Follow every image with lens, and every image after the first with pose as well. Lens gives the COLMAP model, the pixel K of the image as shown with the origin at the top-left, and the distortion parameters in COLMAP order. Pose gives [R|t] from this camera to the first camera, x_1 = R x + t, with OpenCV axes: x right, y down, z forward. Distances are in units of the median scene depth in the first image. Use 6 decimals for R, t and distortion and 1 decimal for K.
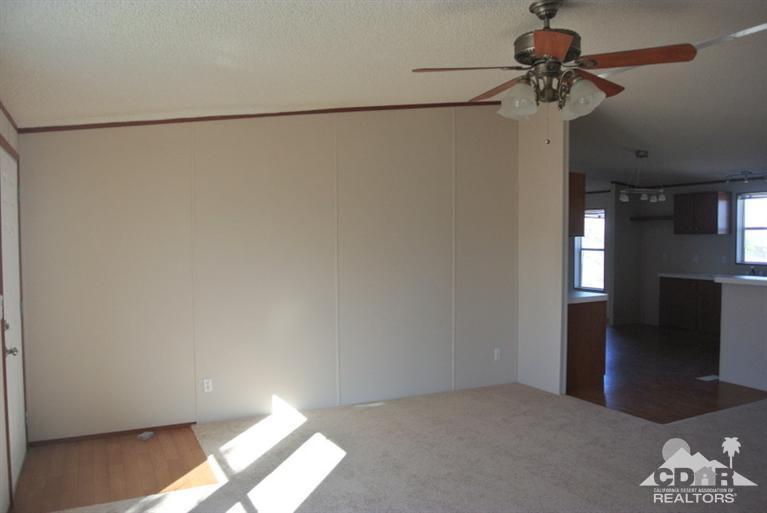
lens RADIAL K [[617.1, 0, 383.5], [0, 617.1, 256.5], [0, 0, 1]] dist [-0.091924, -0.000812]
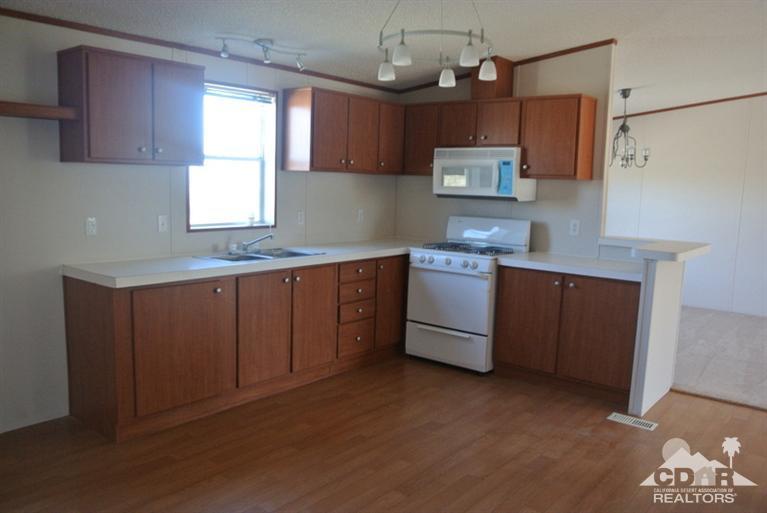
lens RADIAL K [[614.4, 0, 387.6], [0, 614.4, 268.6], [0, 0, 1]] dist [-0.074793, 0.036761]
pose [[-0.422452, -0.133044, 0.896567, 0.093206], [0.003498, 0.988922, 0.148397, -0.027991], [-0.906378, 0.065826, -0.417307, 1.021333]]
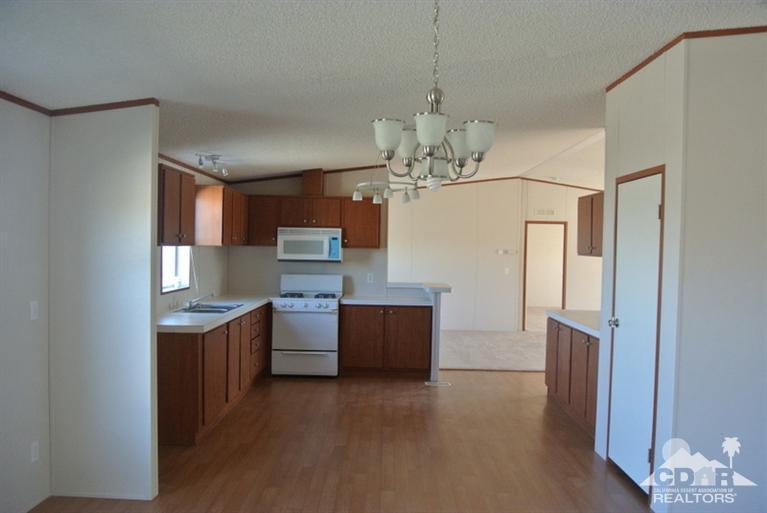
lens RADIAL K [[614.4, 0, 387.6], [0, 614.4, 268.6], [0, 0, 1]] dist [-0.074793, 0.036761]
pose [[-0.896780, -0.030283, 0.441439, 0.108562], [-0.000923, 0.997781, 0.066573, -0.053033], [-0.442475, 0.059294, -0.894818, 1.394294]]
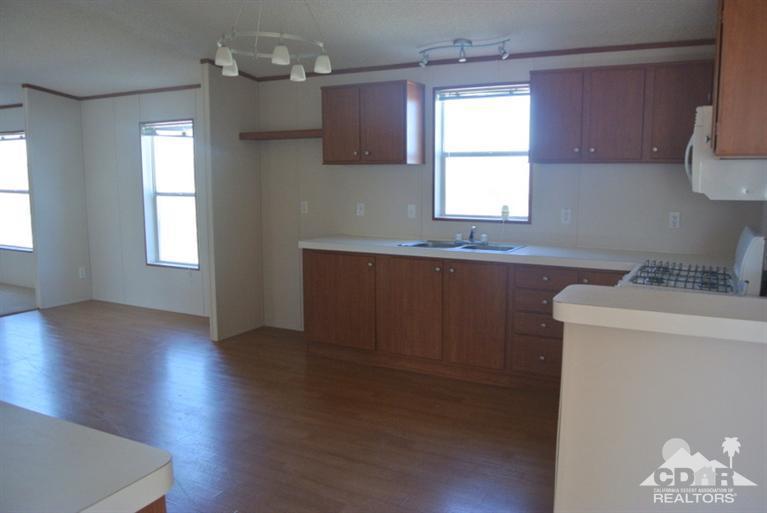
lens RADIAL K [[614.4, 0, 387.6], [0, 614.4, 268.6], [0, 0, 1]] dist [-0.074793, 0.036761]
pose [[0.808332, -0.087417, 0.582200, 0.218695], [0.017095, 0.991983, 0.125211, -0.013757], [-0.588478, -0.091259, 0.803346, 0.556302]]
